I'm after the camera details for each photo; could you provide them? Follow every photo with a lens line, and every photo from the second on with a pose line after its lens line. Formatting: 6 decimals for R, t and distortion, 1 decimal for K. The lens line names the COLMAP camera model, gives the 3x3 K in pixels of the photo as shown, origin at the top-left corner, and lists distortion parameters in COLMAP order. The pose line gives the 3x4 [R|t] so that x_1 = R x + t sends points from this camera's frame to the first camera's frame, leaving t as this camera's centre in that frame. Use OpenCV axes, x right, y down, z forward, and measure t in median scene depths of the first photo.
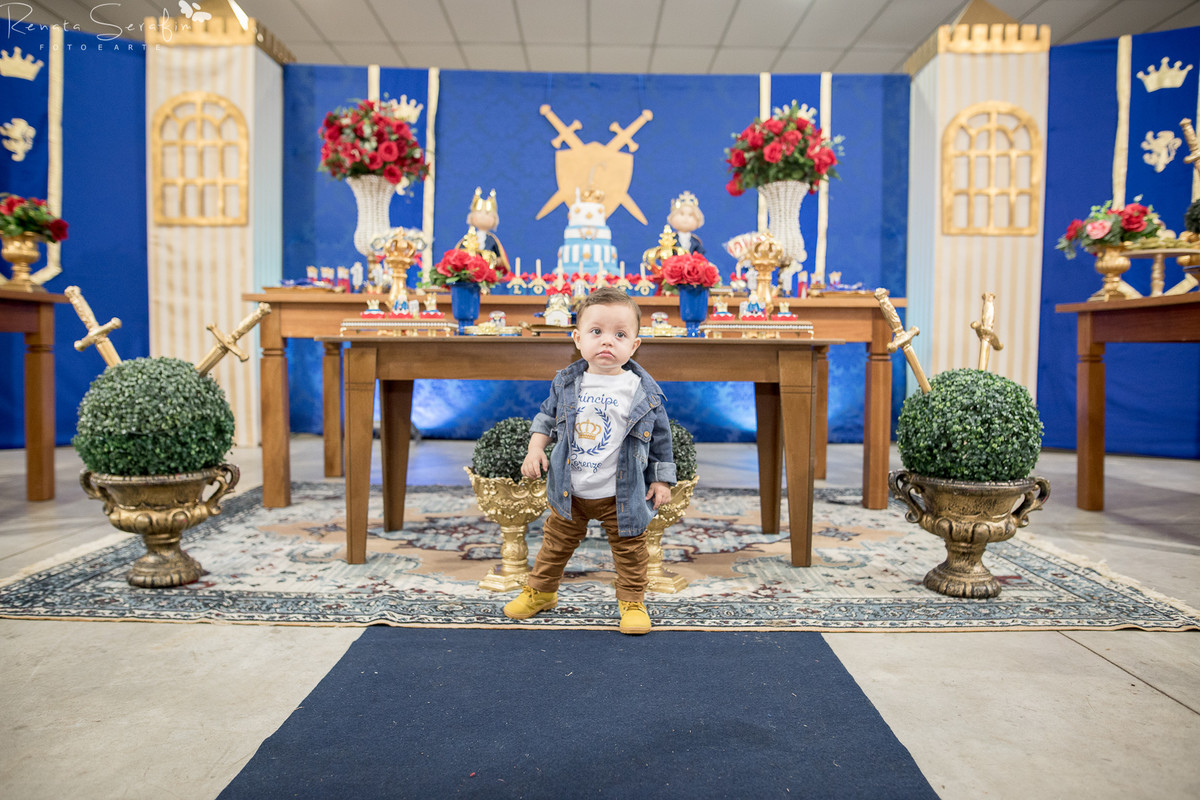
lens RADIAL K [[844.4, 0, 597.1], [0, 844.4, 402.2], [0, 0, 1]] dist [-0.051113, 0.043768]
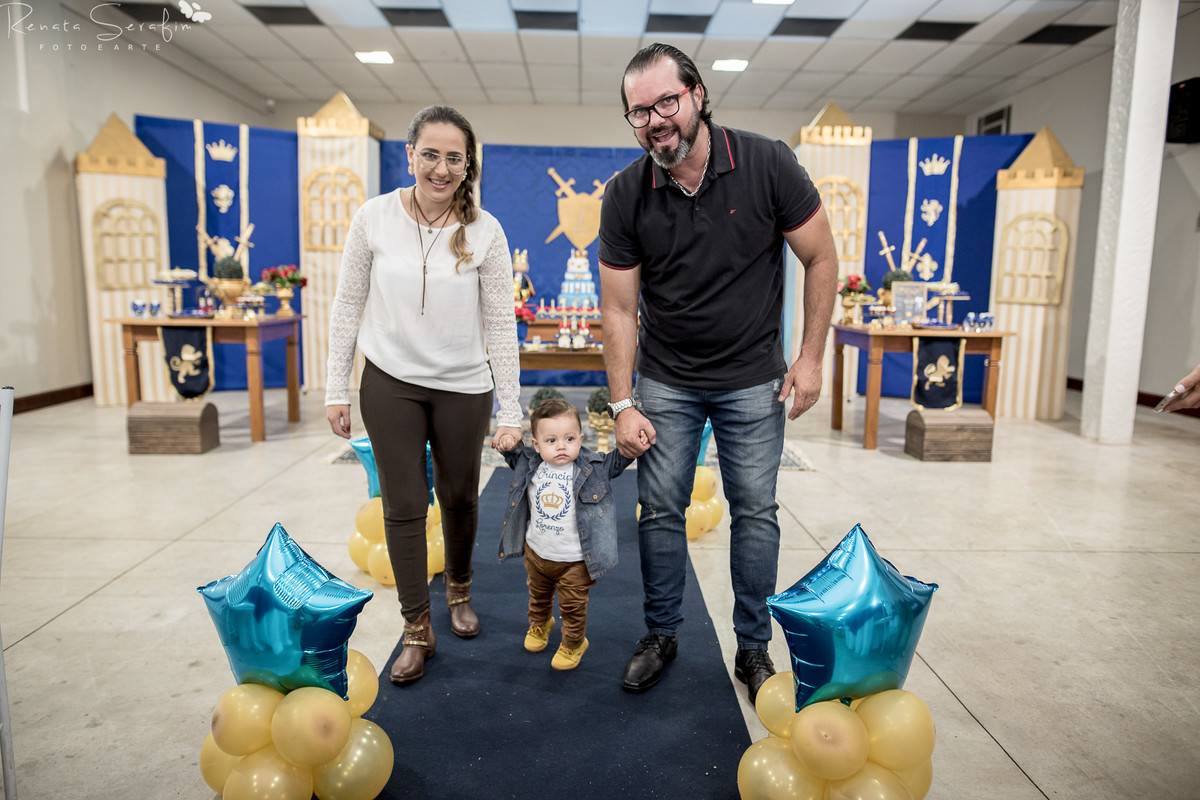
lens RADIAL K [[844.4, 0, 598.7], [0, 844.4, 402.5], [0, 0, 1]] dist [-0.051113, 0.043768]
pose [[0.999919, 0.005028, 0.011729, 0.012938], [-0.005995, 0.996456, 0.083906, -0.083100], [-0.011265, -0.083970, 0.996405, -0.833718]]
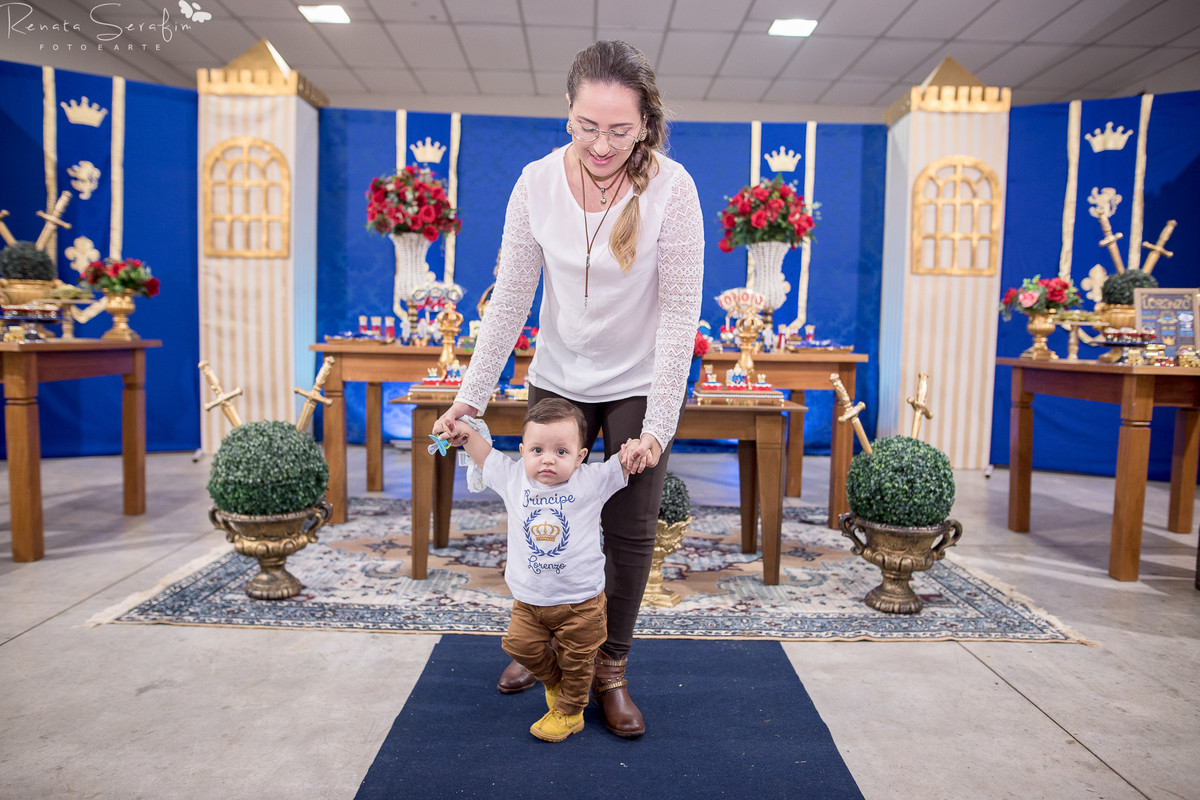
lens RADIAL K [[844.4, 0, 598.1], [0, 844.4, 402.0], [0, 0, 1]] dist [-0.051113, 0.043768]
pose [[0.999890, 0.011384, 0.009553, -0.021076], [-0.011589, 0.999698, 0.021667, -0.066067], [-0.009304, -0.021776, 0.999720, -0.164192]]
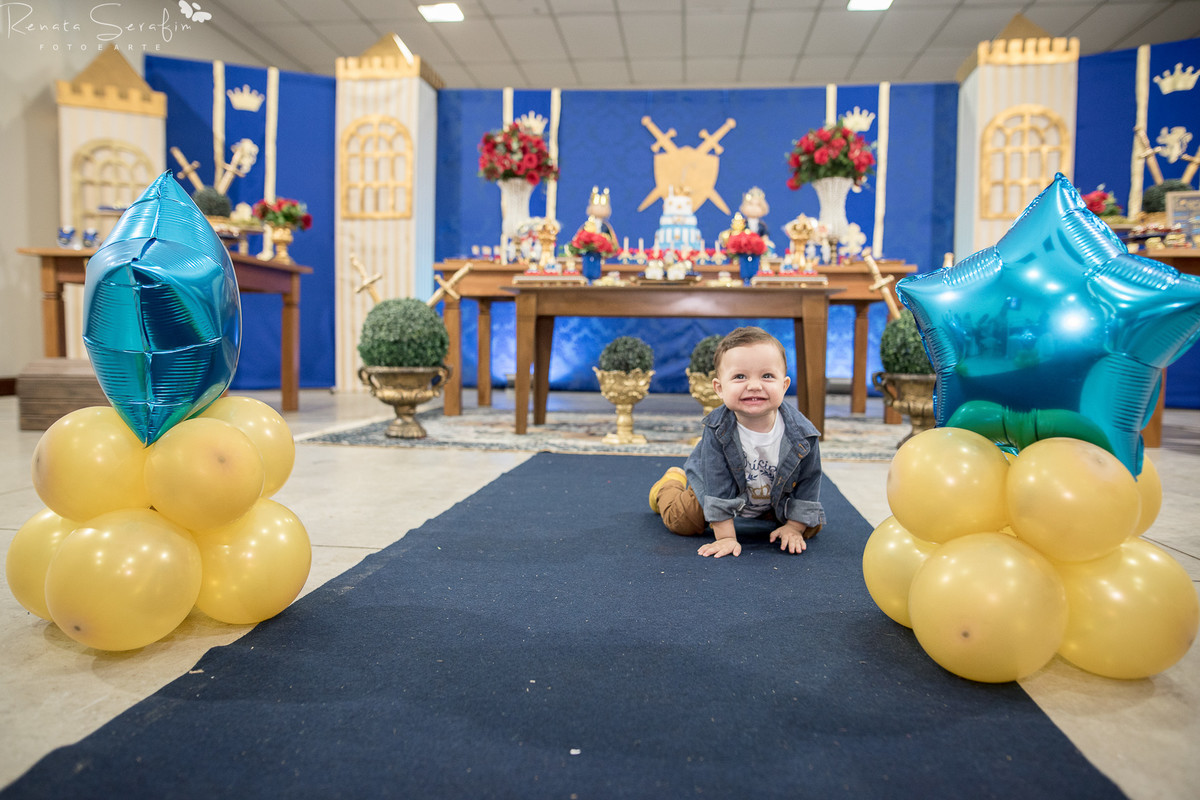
lens RADIAL K [[844.4, 0, 593.3], [0, 844.4, 403.8], [0, 0, 1]] dist [-0.051113, 0.043768]
pose [[0.992885, 0.012329, -0.118435, 0.016607], [-0.011301, 0.999892, 0.009353, 0.075837], [0.118537, -0.007948, 0.992918, -0.326094]]
